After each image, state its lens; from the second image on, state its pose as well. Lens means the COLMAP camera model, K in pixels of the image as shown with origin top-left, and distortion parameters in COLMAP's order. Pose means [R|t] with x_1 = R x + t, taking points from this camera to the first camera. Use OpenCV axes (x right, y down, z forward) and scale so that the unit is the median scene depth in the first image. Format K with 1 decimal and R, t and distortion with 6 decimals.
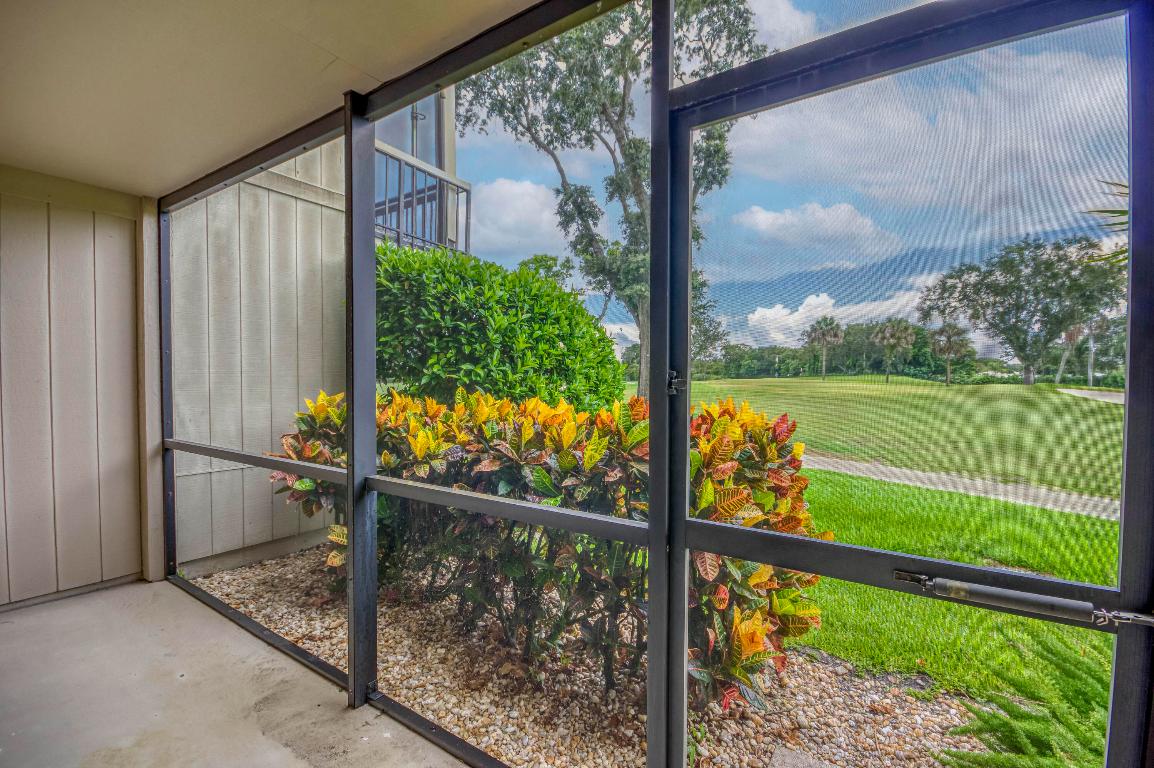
lens RADIAL K [[511.8, 0, 593.8], [0, 511.8, 381.7], [0, 0, 1]] dist [-0.019071, -0.001521]
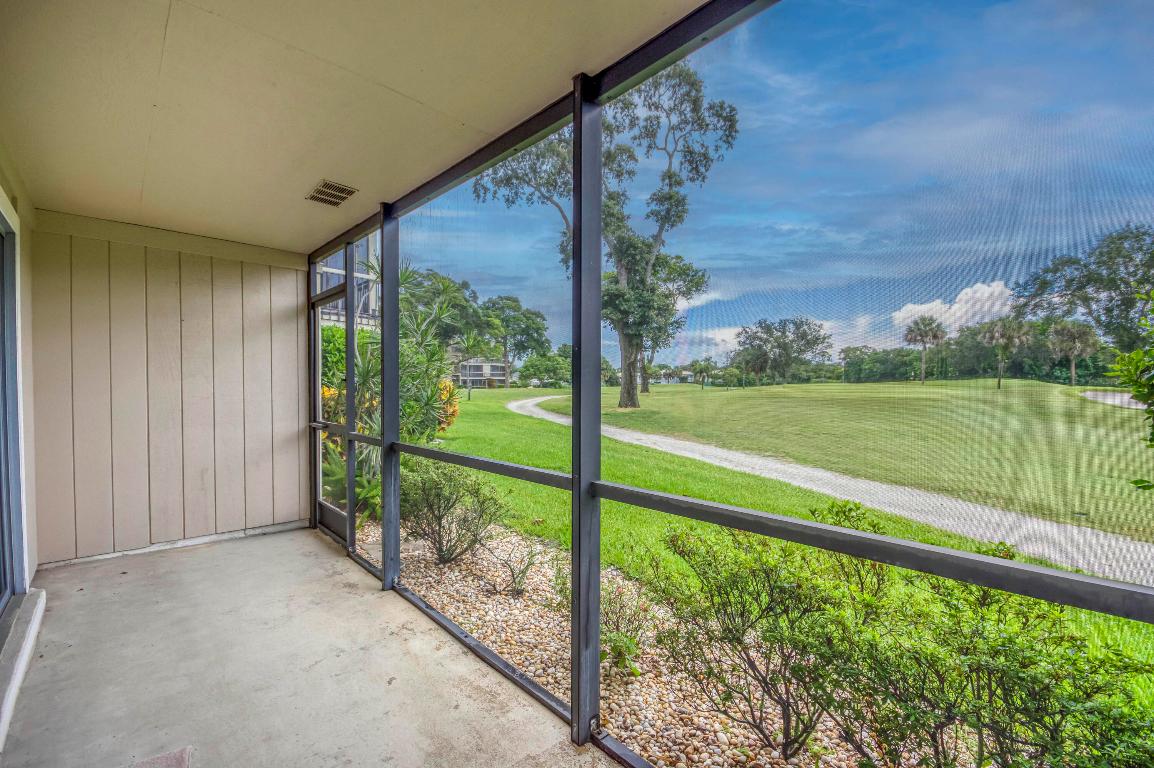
lens RADIAL K [[511.8, 0, 572.1], [0, 511.8, 388.4], [0, 0, 1]] dist [-0.019071, -0.001521]
pose [[0.962386, 0.001522, -0.271682, 0.096273], [-0.000748, 0.999995, 0.002954, 0.000928], [0.271685, -0.002640, 0.962383, -0.068394]]
